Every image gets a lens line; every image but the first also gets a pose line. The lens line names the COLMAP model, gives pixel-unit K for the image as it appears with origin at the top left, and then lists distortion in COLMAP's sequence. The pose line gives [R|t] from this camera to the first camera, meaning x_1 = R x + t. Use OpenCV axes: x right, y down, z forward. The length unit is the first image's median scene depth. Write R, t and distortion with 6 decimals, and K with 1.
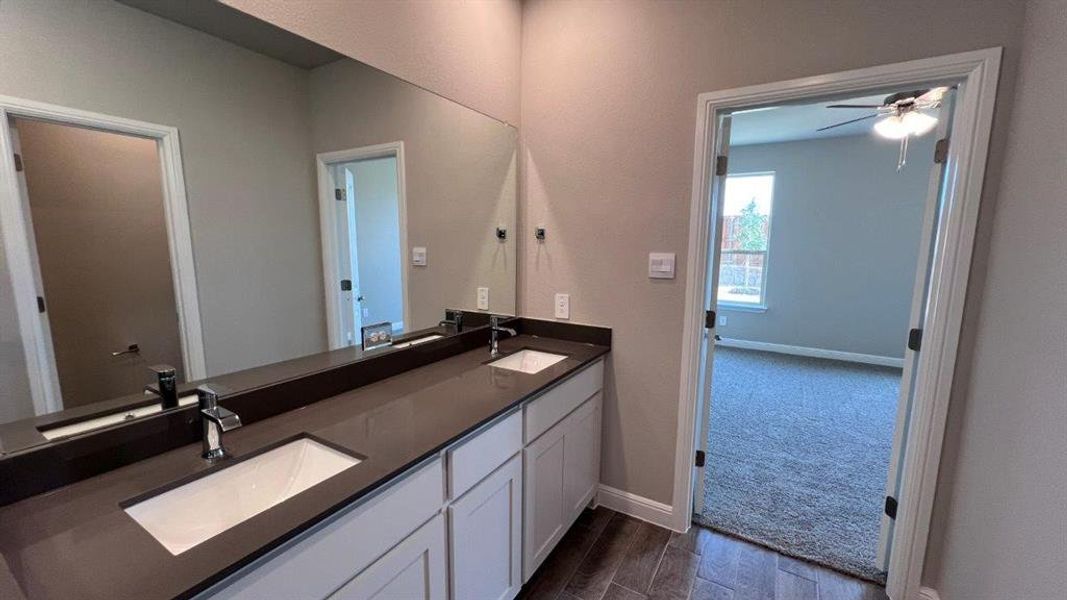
lens RADIAL K [[428.6, 0, 542.5], [0, 428.6, 292.9], [0, 0, 1]] dist [-0.002766, -0.000541]
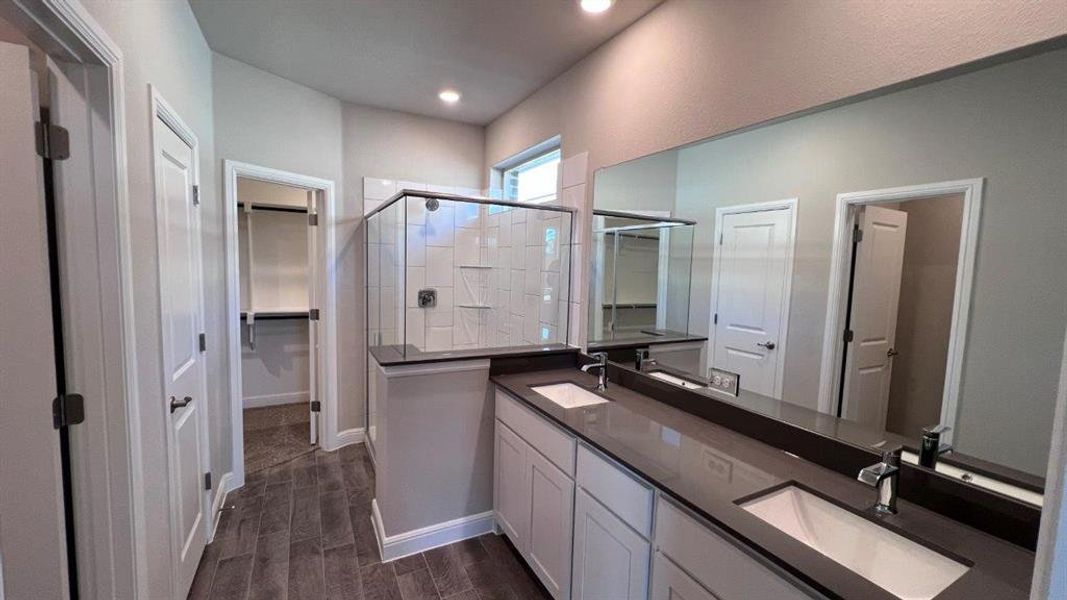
lens RADIAL K [[428.6, 0, 533.6], [0, 428.6, 305.2], [0, 0, 1]] dist [-0.002766, -0.000541]
pose [[-0.513118, 0.037780, -0.857486, 0.749681], [-0.157883, 0.977829, 0.137559, -0.152692], [0.843672, 0.205967, -0.495777, 1.137963]]
